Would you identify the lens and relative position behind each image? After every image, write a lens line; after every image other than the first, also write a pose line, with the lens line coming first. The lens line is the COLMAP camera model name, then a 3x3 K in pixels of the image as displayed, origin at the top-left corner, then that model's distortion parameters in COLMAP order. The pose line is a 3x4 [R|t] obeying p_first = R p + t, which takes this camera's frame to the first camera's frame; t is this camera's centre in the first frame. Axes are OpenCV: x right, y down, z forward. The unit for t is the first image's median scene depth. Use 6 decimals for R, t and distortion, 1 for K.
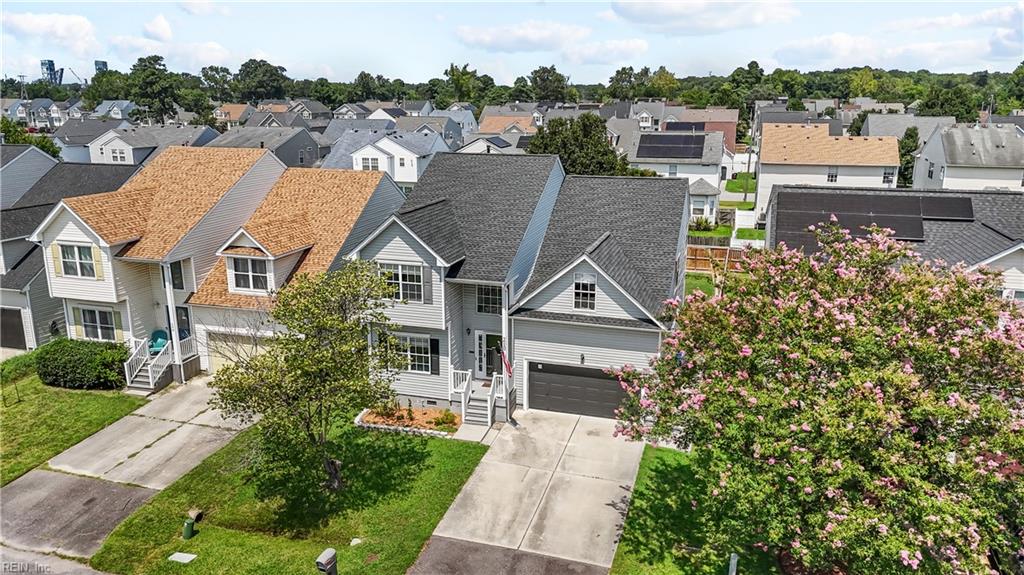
lens RADIAL K [[758.3, 0, 512.0], [0, 758.3, 287.5], [0, 0, 1]] dist [0.070267, -0.060200]
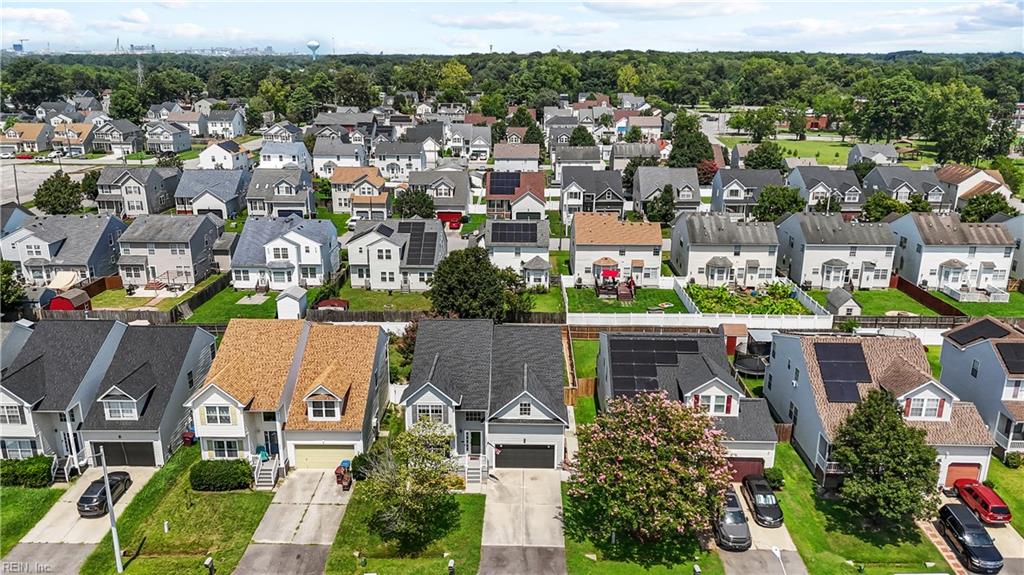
lens RADIAL K [[758.3, 0, 512.0], [0, 758.3, 287.5], [0, 0, 1]] dist [0.070267, -0.060200]
pose [[0.962270, -0.077816, 0.260733, -0.414613], [0.065884, 0.996354, 0.054210, -0.403538], [-0.264001, -0.034986, 0.963888, -0.845047]]
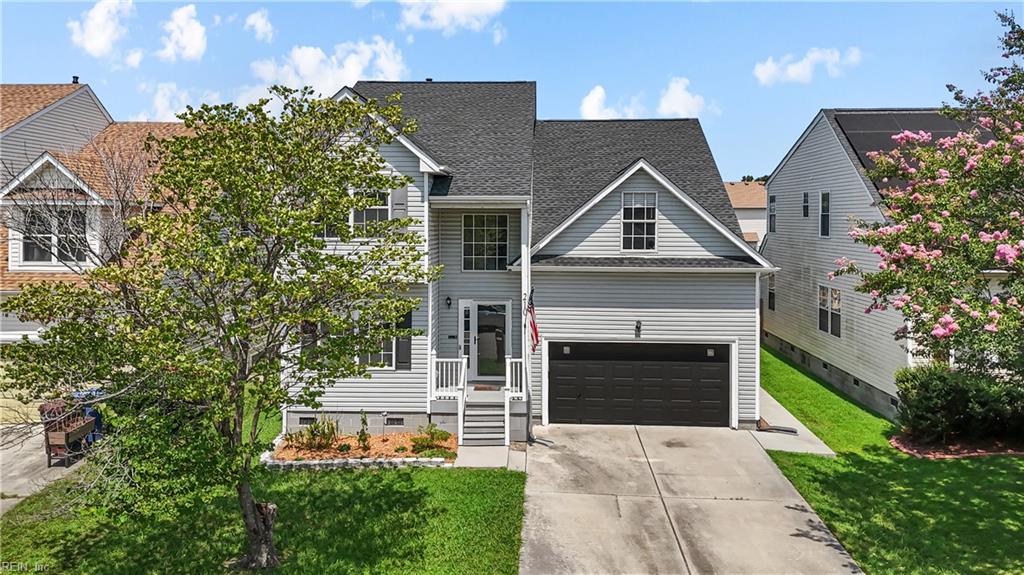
lens RADIAL K [[775.2, 0, 511.6], [0, 775.2, 229.1], [0, 0, 1]] dist [0.065049, -0.053809]
pose [[0.967223, -0.001660, 0.253924, -0.179187], [0.061731, 0.971516, -0.228791, 0.157395], [-0.246311, 0.236967, 0.939775, 0.393053]]
